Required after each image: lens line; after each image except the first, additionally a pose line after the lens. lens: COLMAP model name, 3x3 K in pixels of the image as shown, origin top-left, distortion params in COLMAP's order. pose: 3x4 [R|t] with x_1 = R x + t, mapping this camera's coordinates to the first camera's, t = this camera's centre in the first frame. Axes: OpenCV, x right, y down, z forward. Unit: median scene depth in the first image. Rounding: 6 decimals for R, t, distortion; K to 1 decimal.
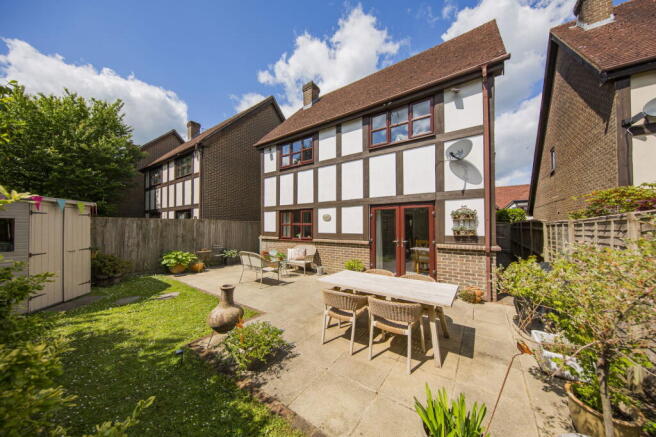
lens RADIAL K [[214.6, 0, 332.4], [0, 214.6, 222.5], [0, 0, 1]] dist [0.000228, 0.000004]
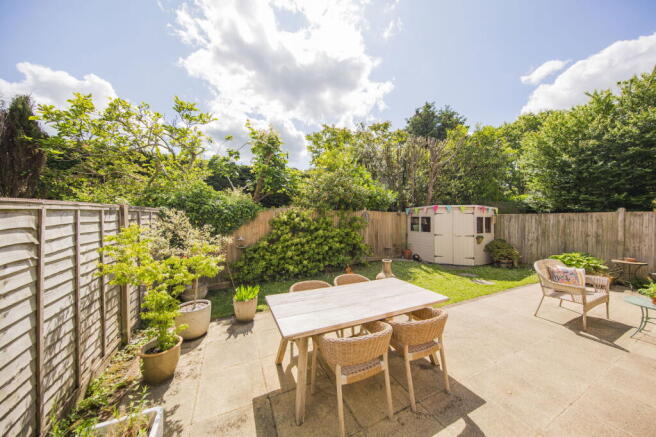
lens RADIAL K [[214.6, 0, 332.3], [0, 214.6, 218.4], [0, 0, 1]] dist [0.000228, 0.000004]
pose [[-0.489020, -0.003668, -0.872265, 0.492866], [0.001830, 0.999985, -0.005231, 0.005526], [0.872271, -0.004155, -0.489006, 0.677333]]
